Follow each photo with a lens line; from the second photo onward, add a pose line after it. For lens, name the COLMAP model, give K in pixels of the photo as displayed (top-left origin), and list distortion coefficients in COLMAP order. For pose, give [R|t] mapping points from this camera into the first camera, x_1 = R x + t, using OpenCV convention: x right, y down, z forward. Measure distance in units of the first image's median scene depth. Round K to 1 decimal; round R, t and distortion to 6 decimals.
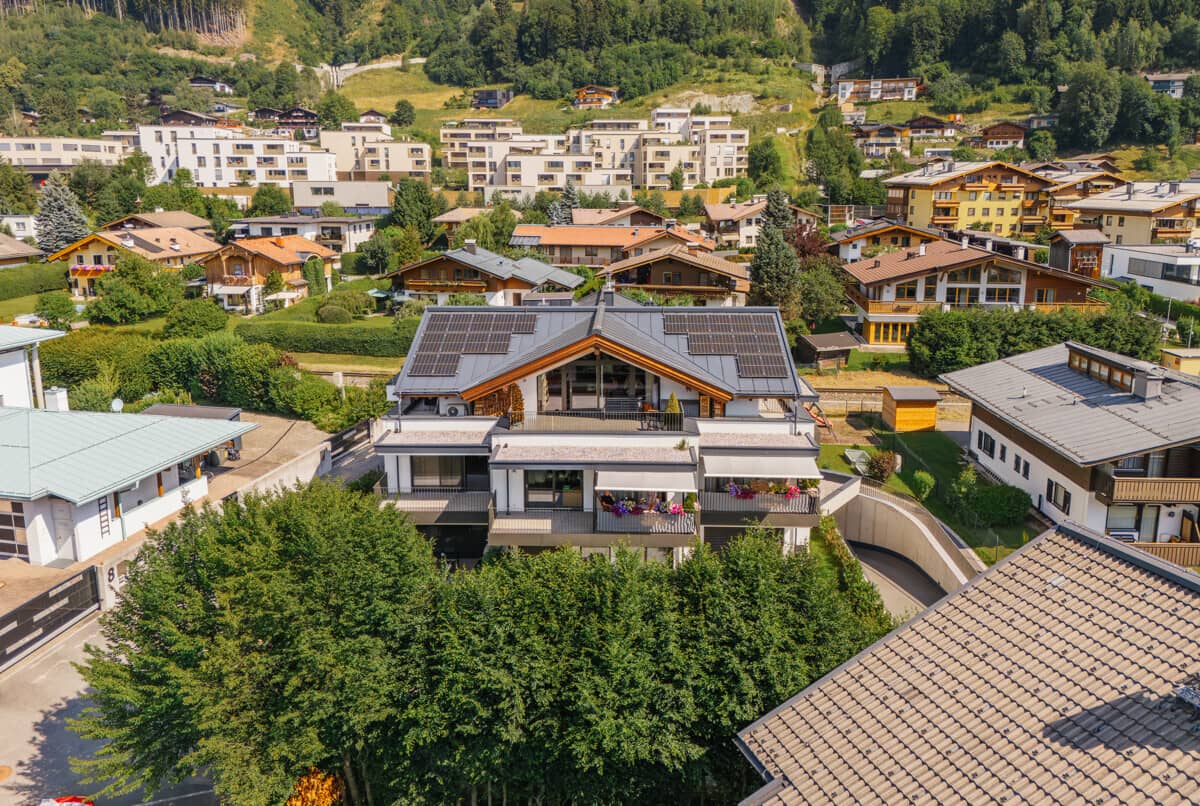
lens RADIAL K [[889.5, 0, 611.3], [0, 889.5, 402.8], [0, 0, 1]] dist [0.056656, -0.054243]
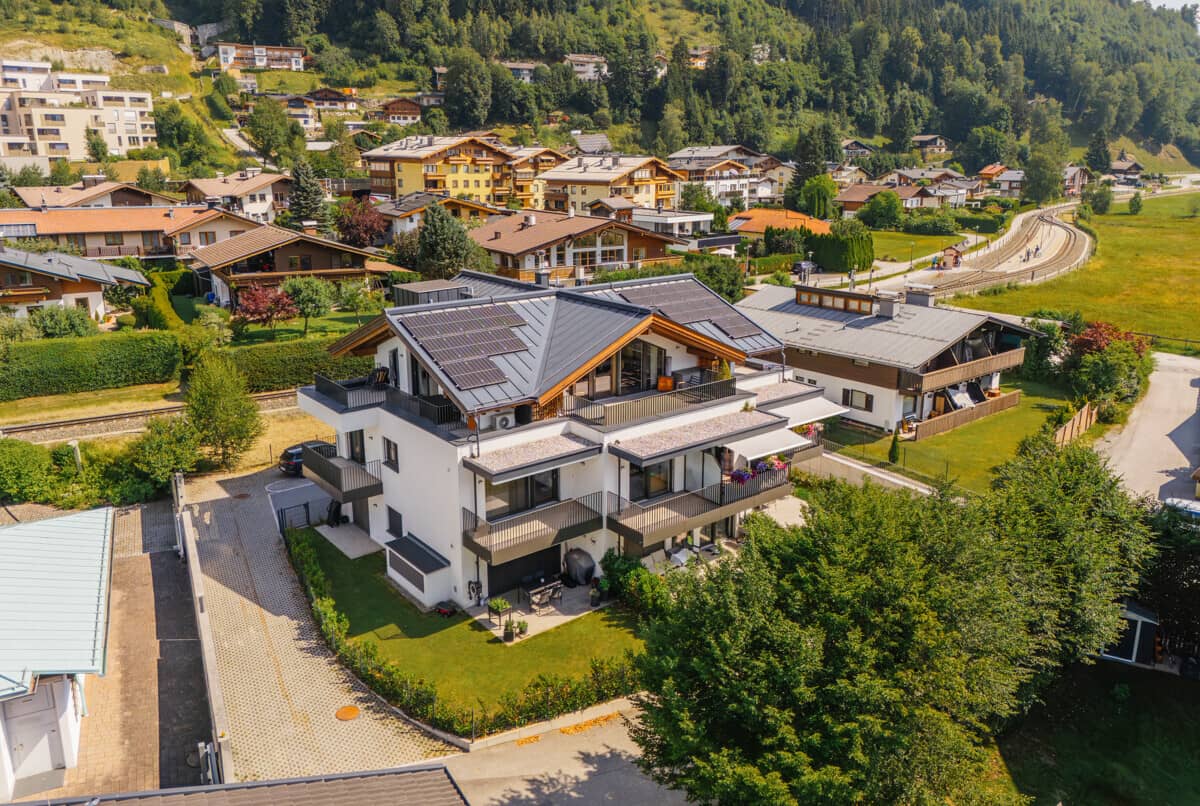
lens RADIAL K [[889.5, 0, 611.3], [0, 889.5, 402.8], [0, 0, 1]] dist [0.056656, -0.054243]
pose [[0.750120, -0.177495, 0.637037, -0.116630], [0.159196, 0.983445, 0.086558, -0.011999], [-0.641854, 0.036485, 0.765958, 0.047395]]
